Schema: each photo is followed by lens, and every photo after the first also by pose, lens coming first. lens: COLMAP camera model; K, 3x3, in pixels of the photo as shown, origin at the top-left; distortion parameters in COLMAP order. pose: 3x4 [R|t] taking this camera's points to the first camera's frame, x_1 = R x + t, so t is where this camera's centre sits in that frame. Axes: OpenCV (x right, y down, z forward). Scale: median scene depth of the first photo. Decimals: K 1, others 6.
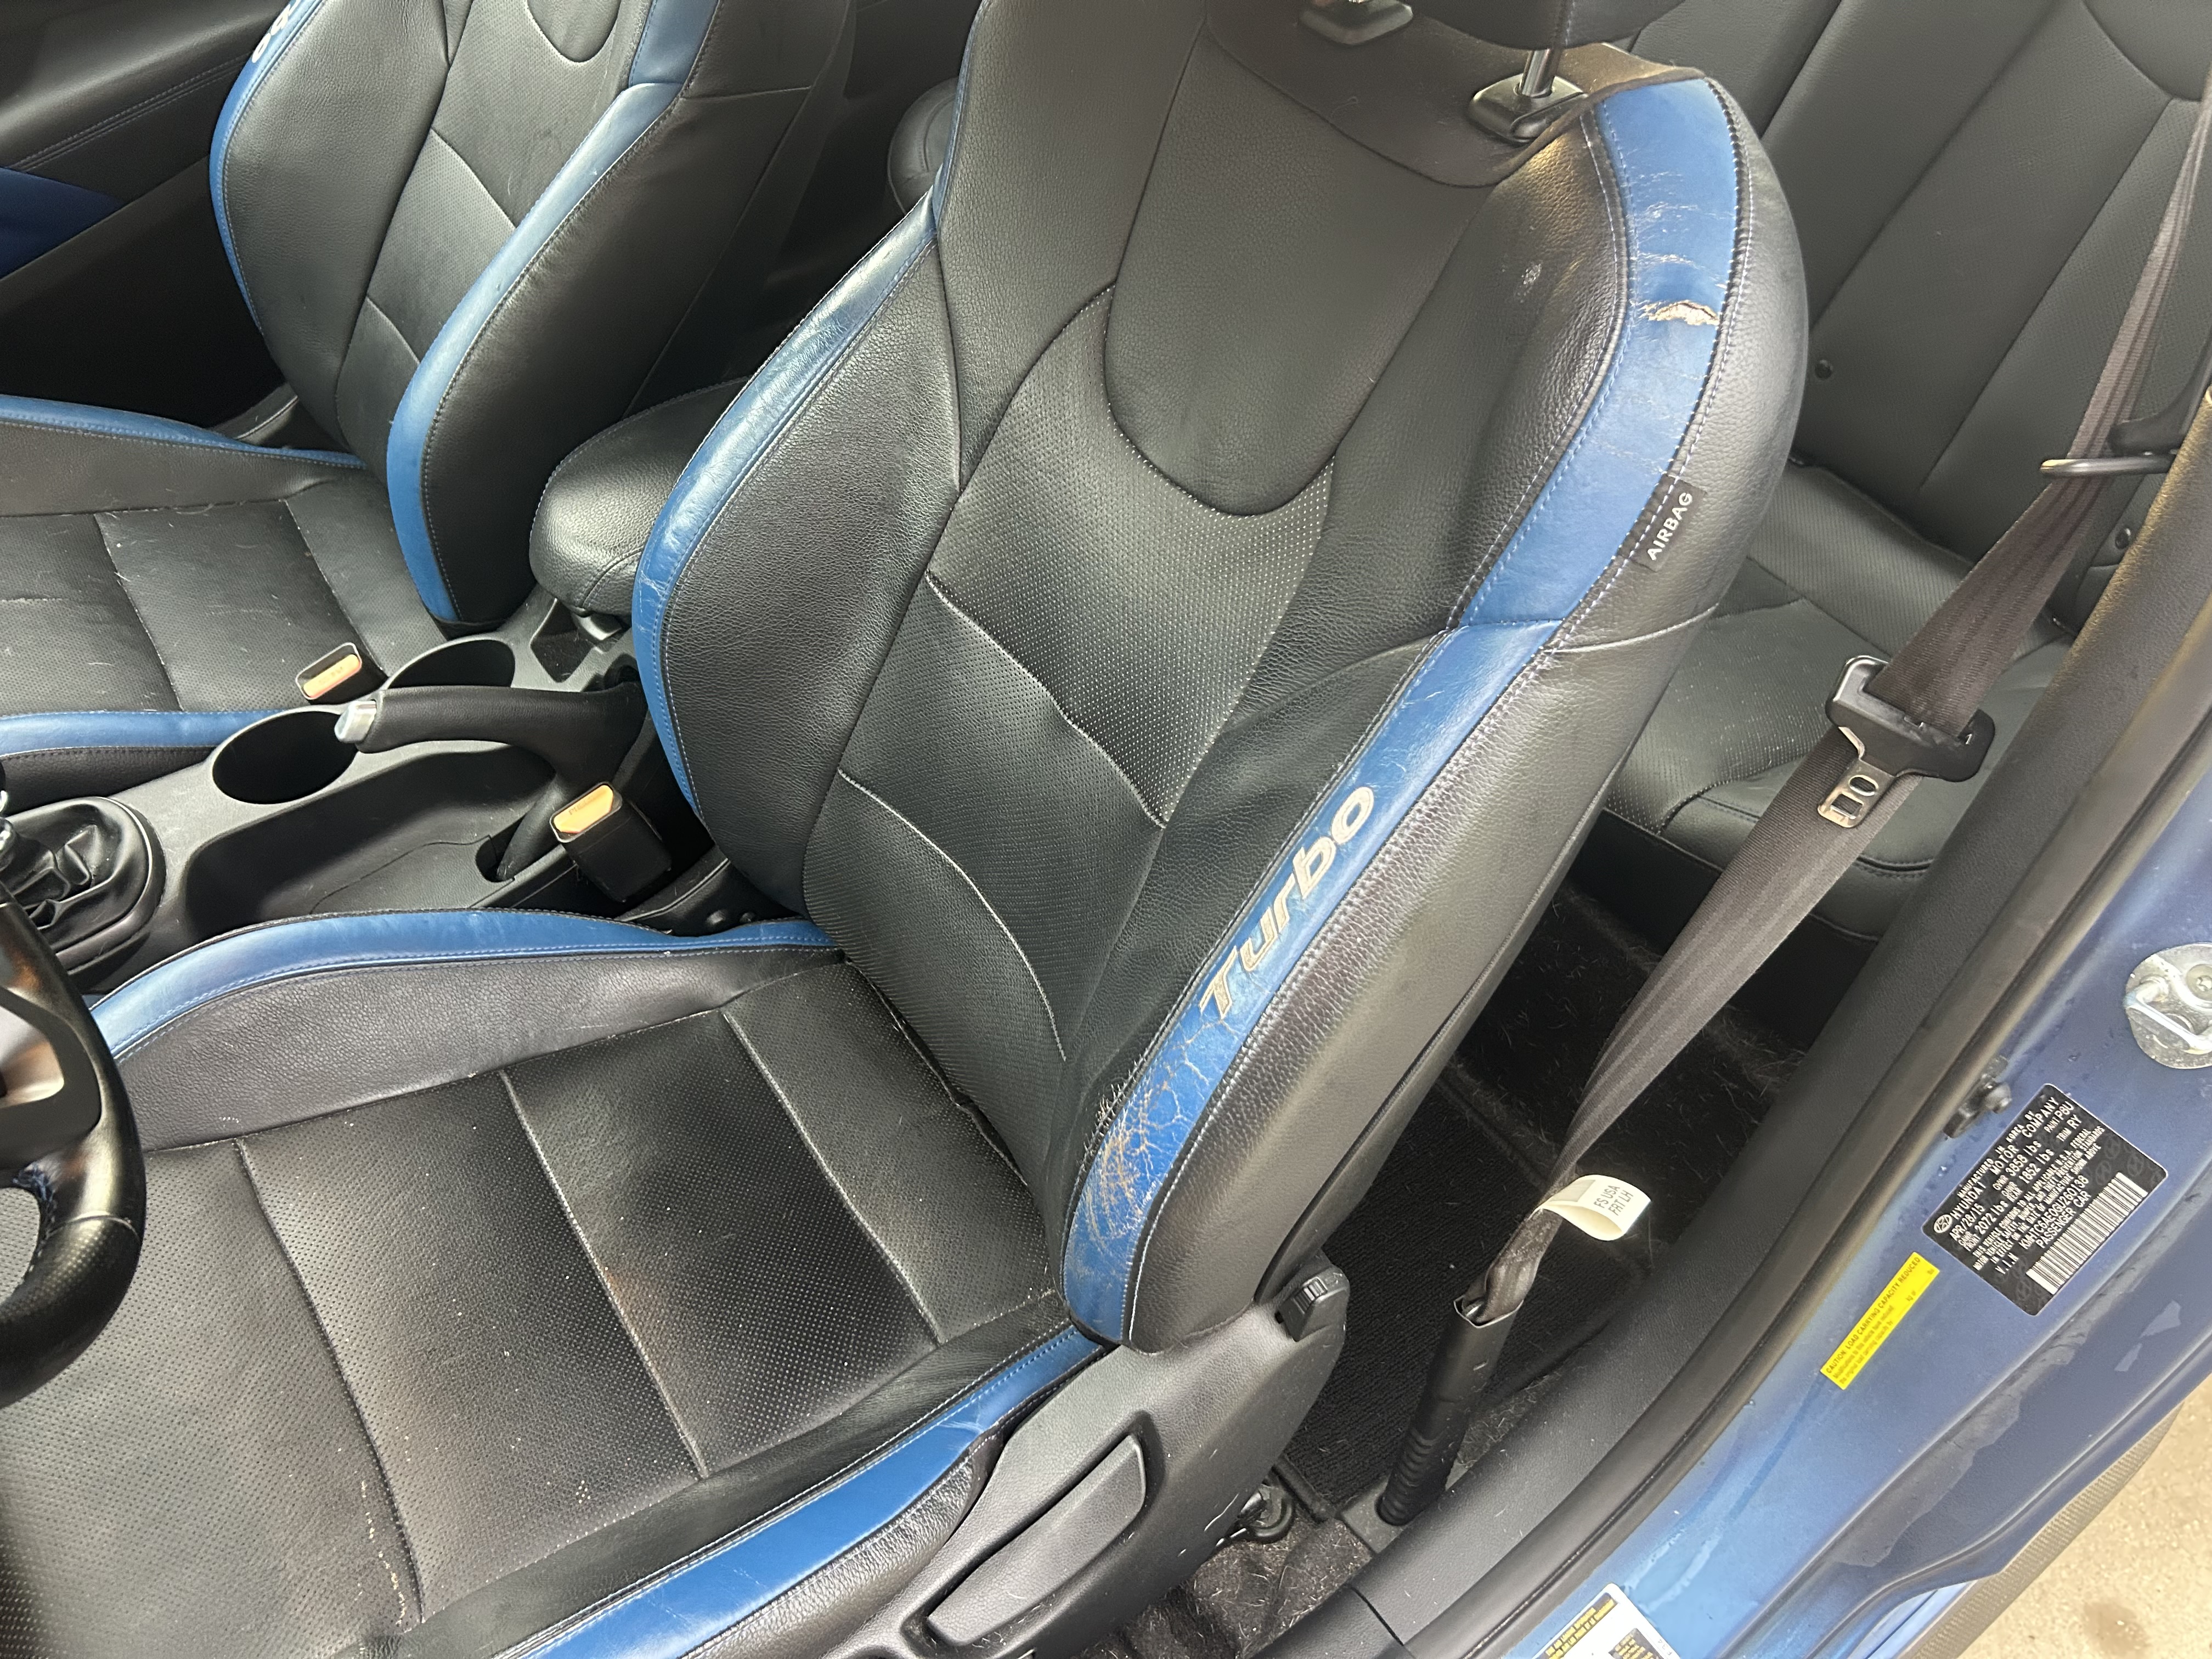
lens RADIAL K [[1700.3, 0, 1137.1], [0, 1700.3, 796.0], [0, 0, 1]] dist [0.039741, -0.060118]
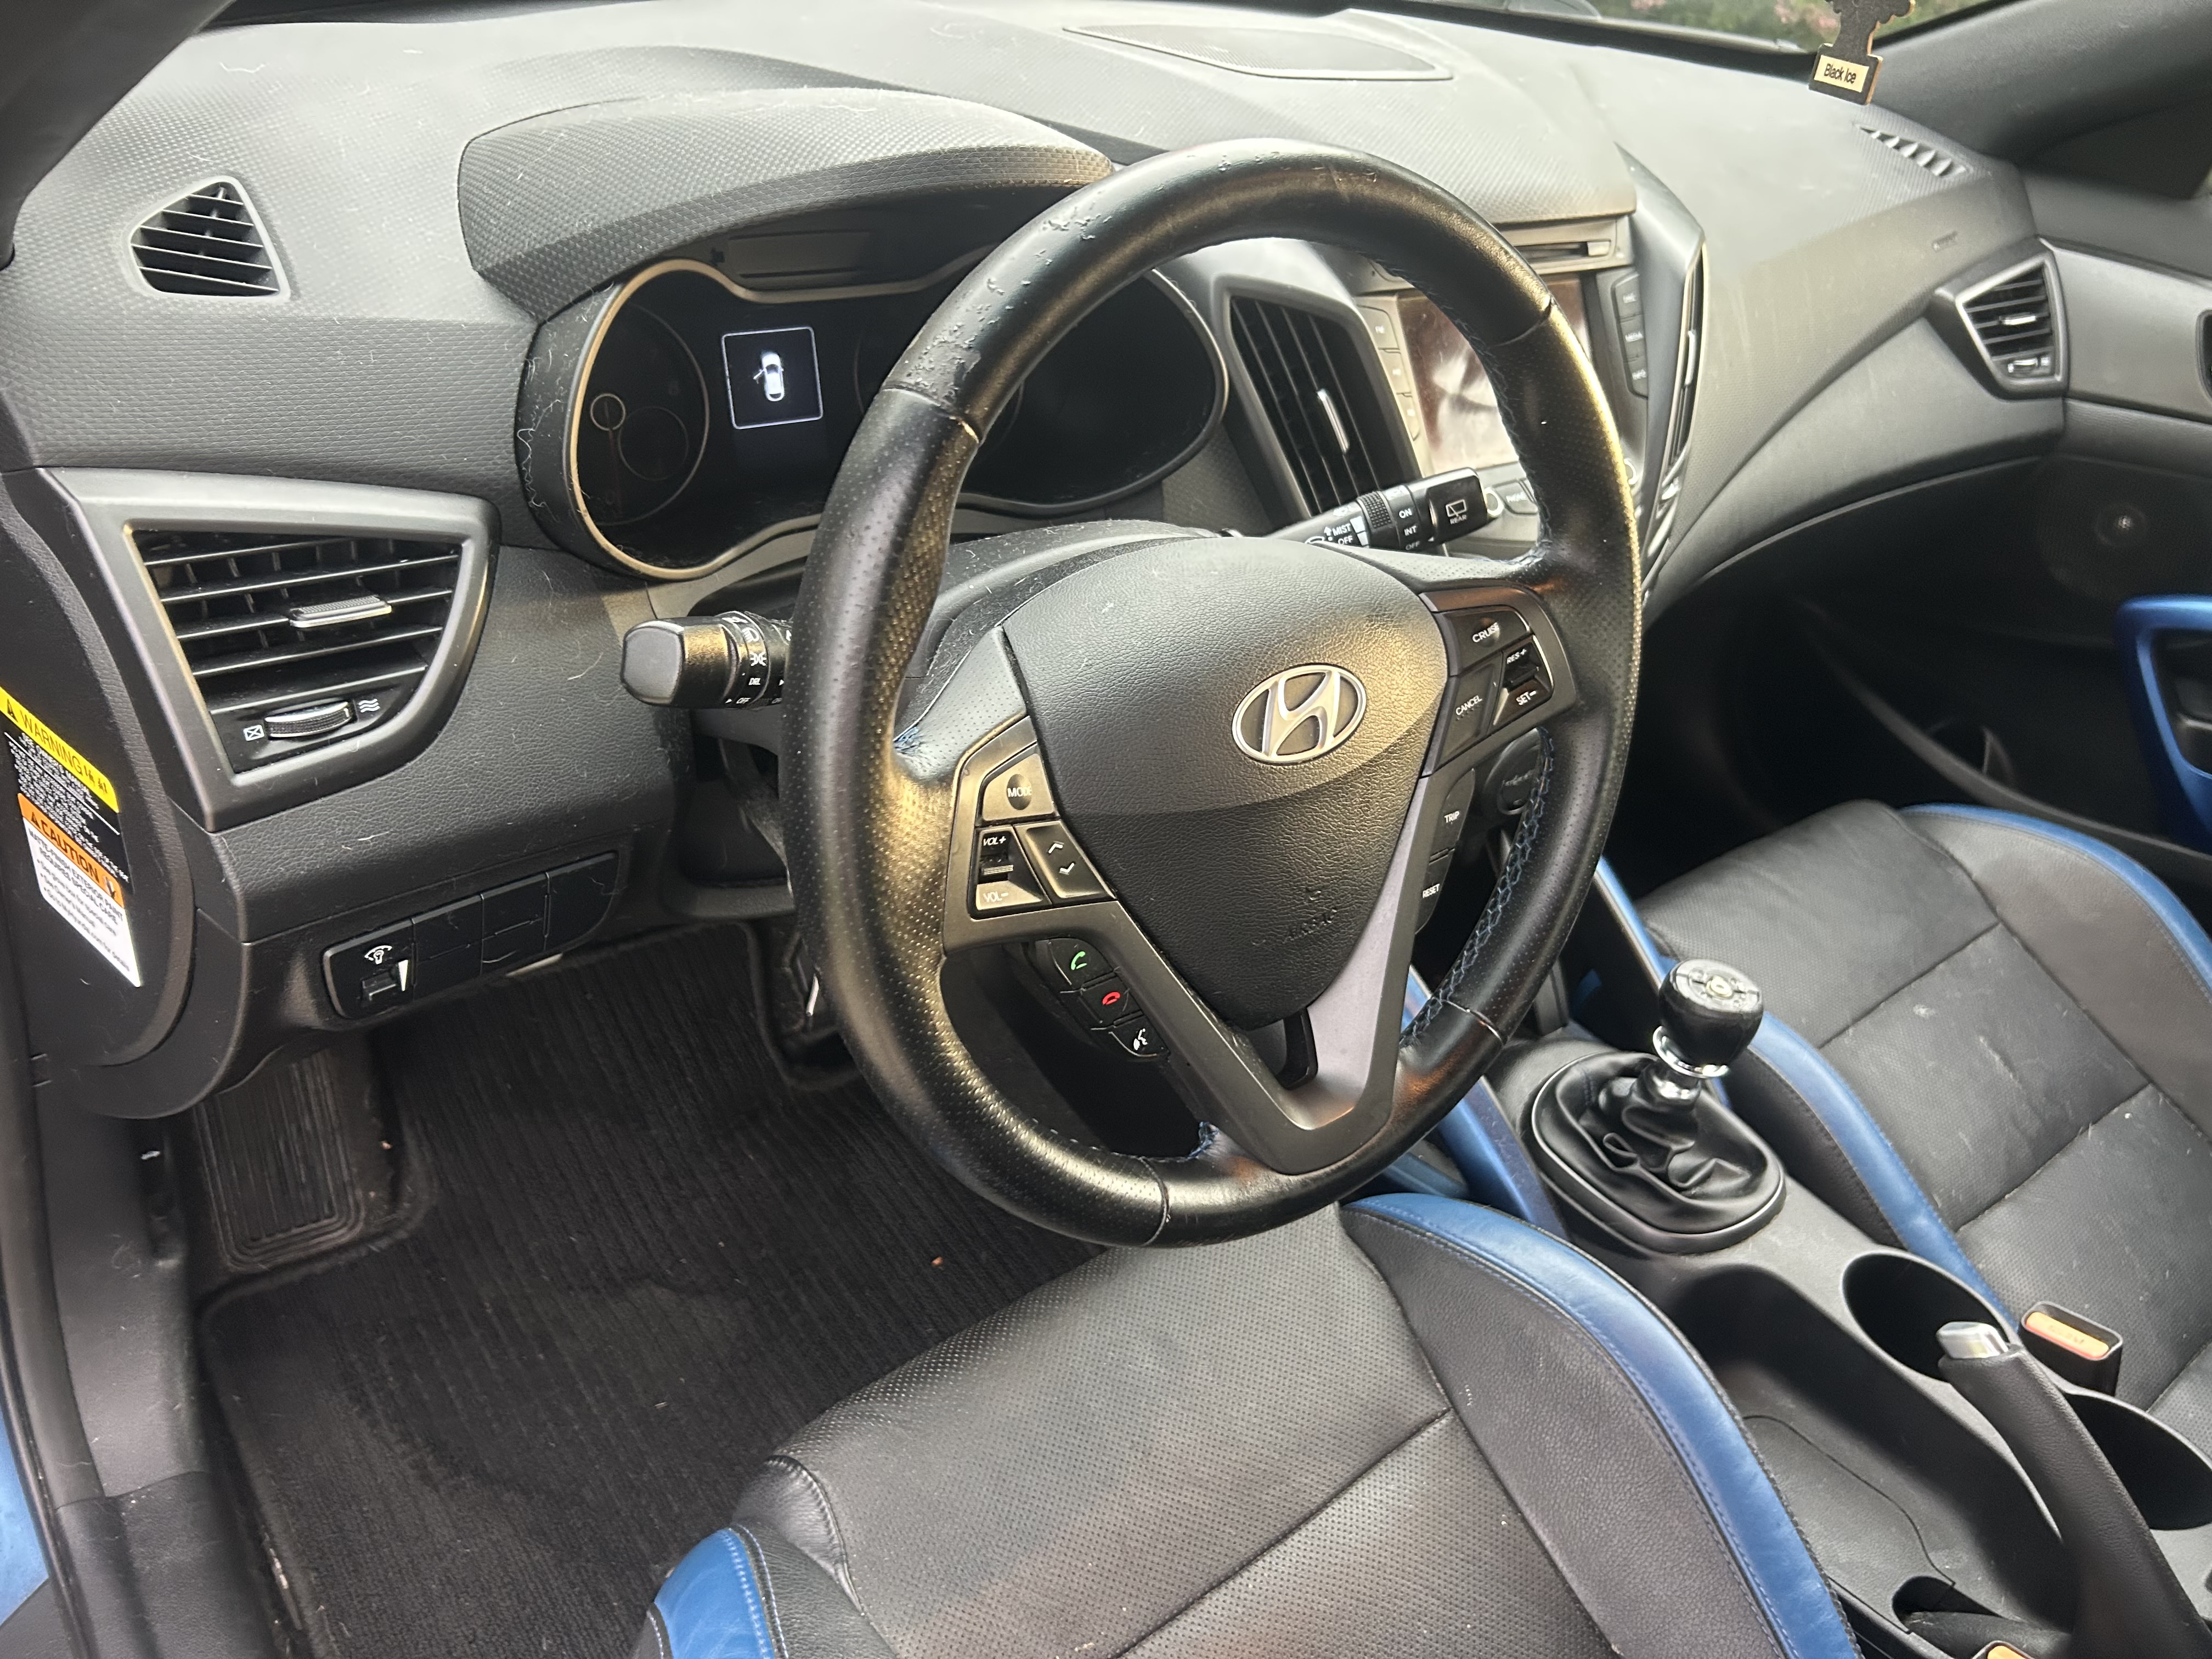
lens RADIAL K [[1700.3, 0, 1112.6], [0, 1700.3, 819.5], [0, 0, 1]] dist [0.039741, -0.060118]
pose [[0.054076, 0.556134, -0.829332, 0.050046], [-0.816032, 0.503269, 0.284274, -0.078188], [0.575472, 0.661389, 0.481038, 0.279006]]
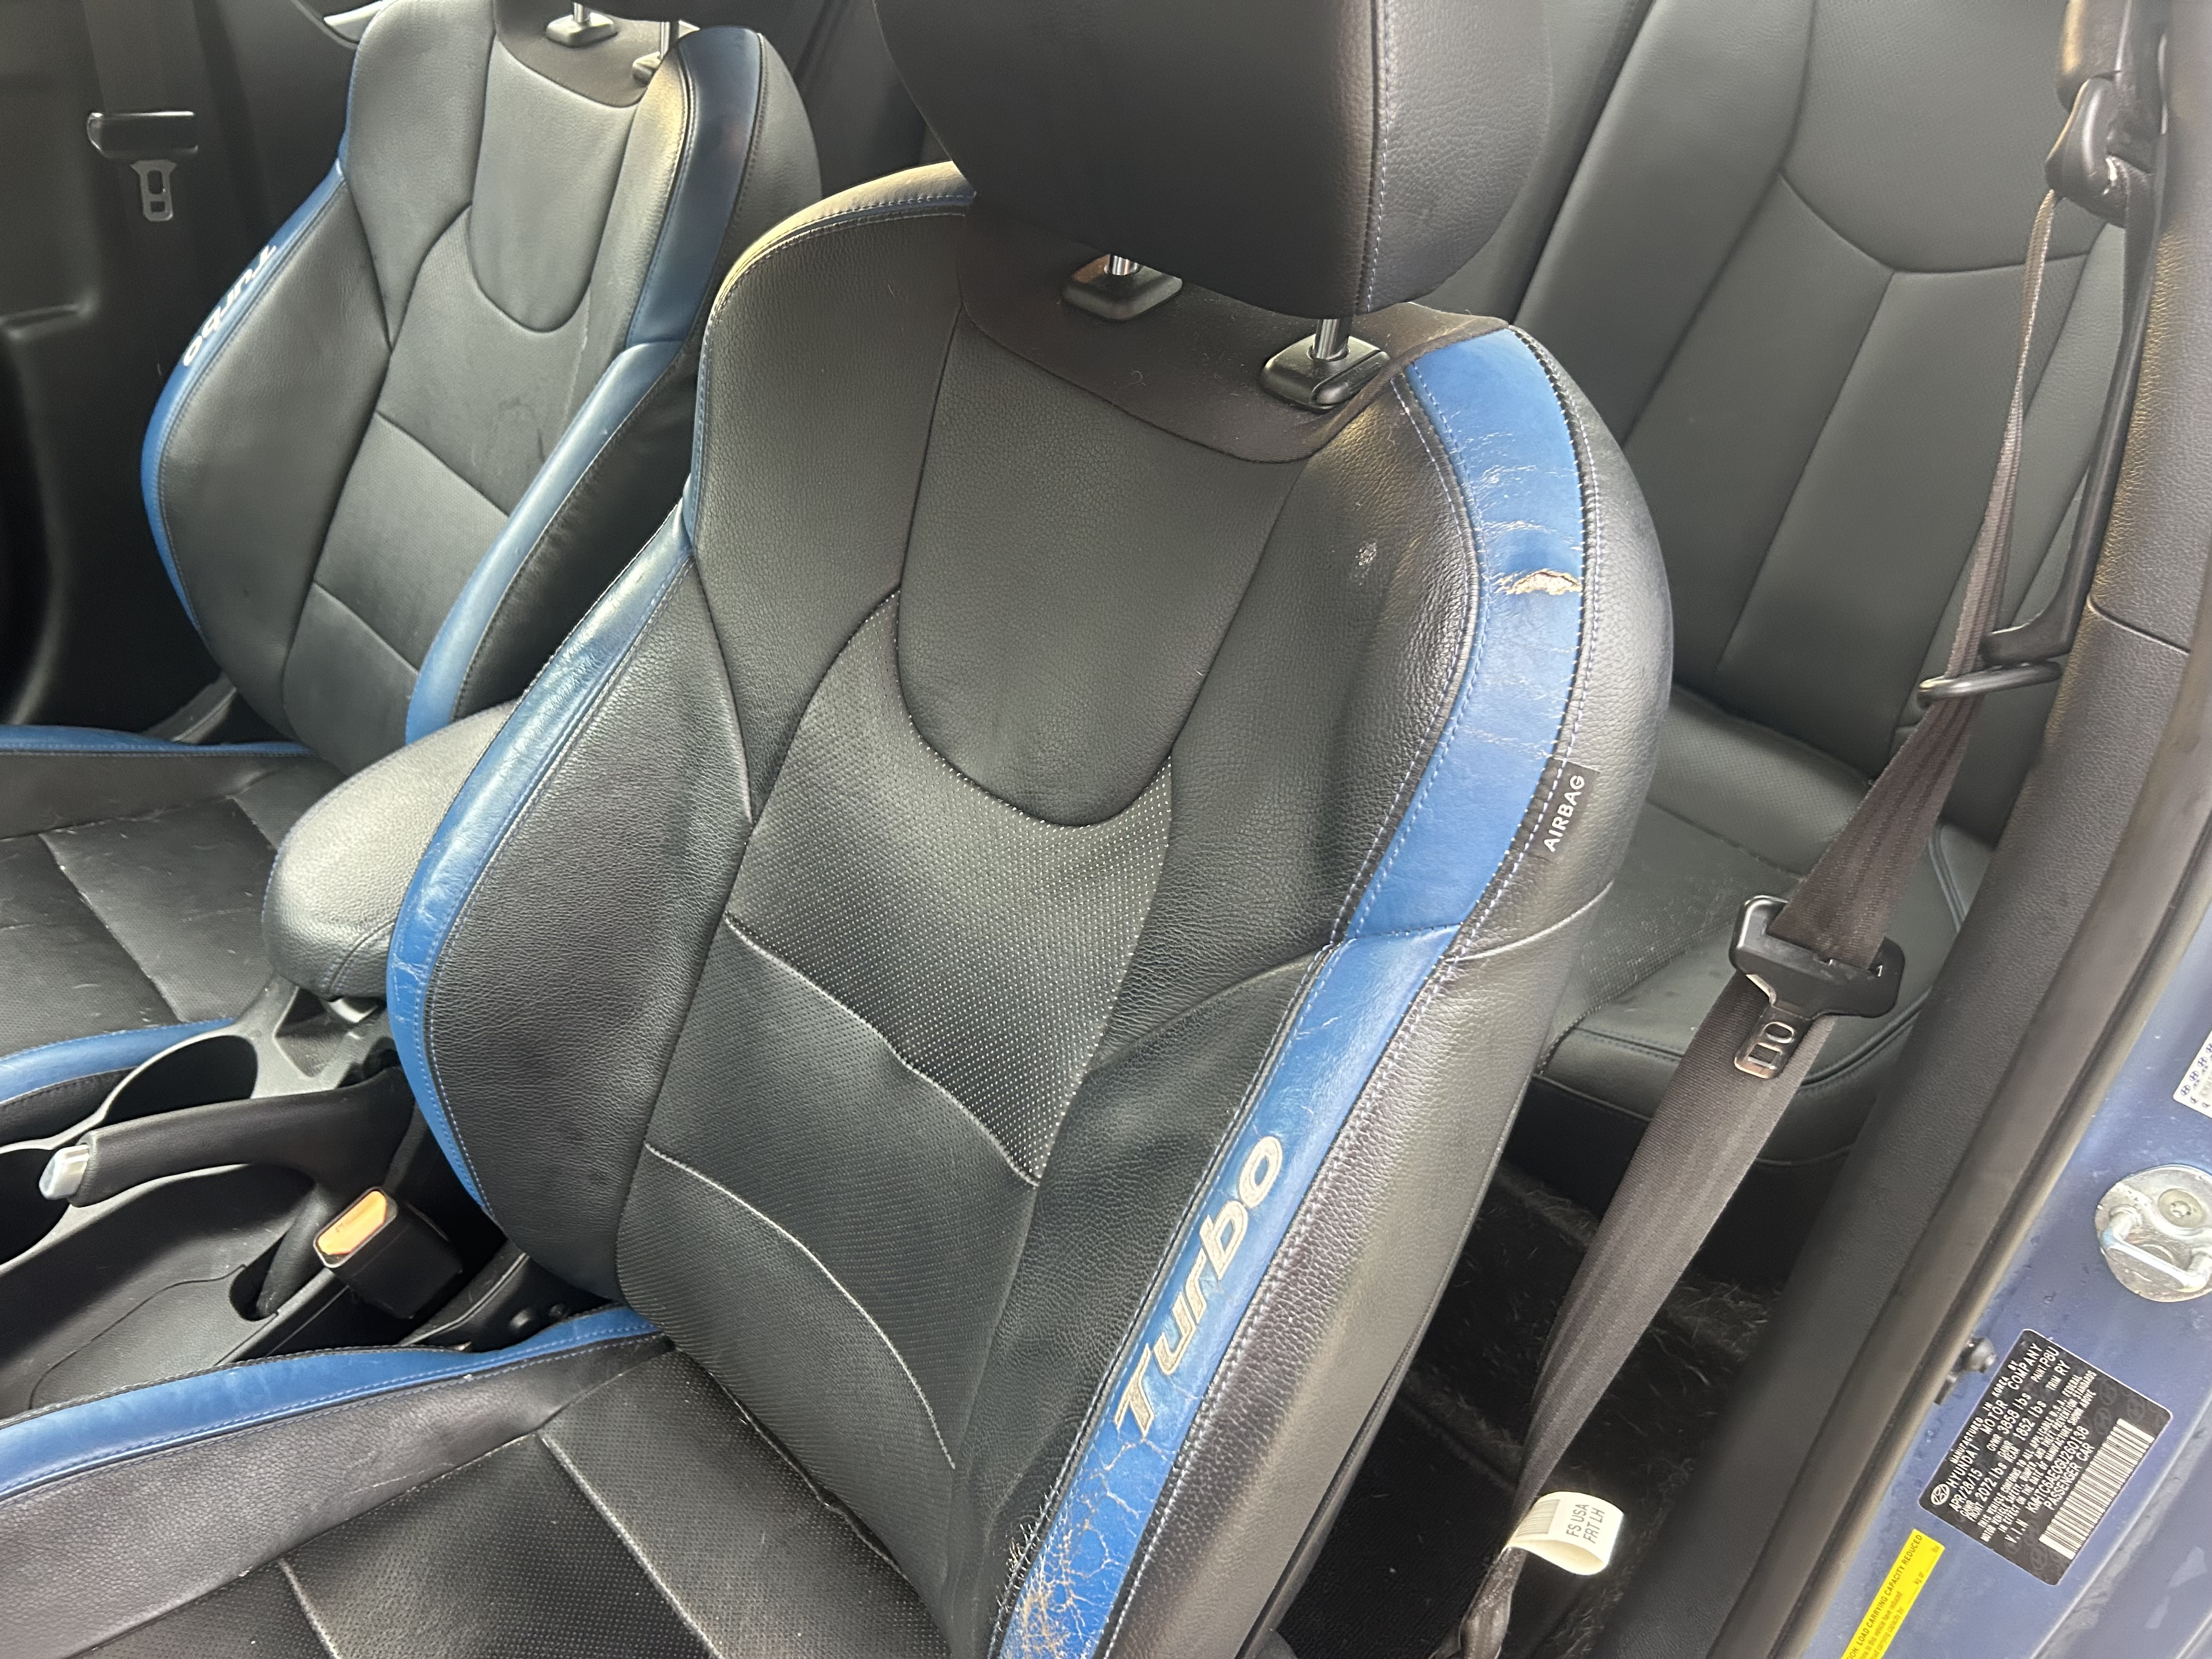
lens RADIAL K [[1700.3, 0, 1123.8], [0, 1700.3, 816.0], [0, 0, 1]] dist [0.039741, -0.060118]
pose [[0.985114, -0.126900, 0.115963, -0.015899], [0.138506, 0.985482, -0.098194, -0.073555], [-0.101819, 0.112794, 0.988388, 0.099220]]
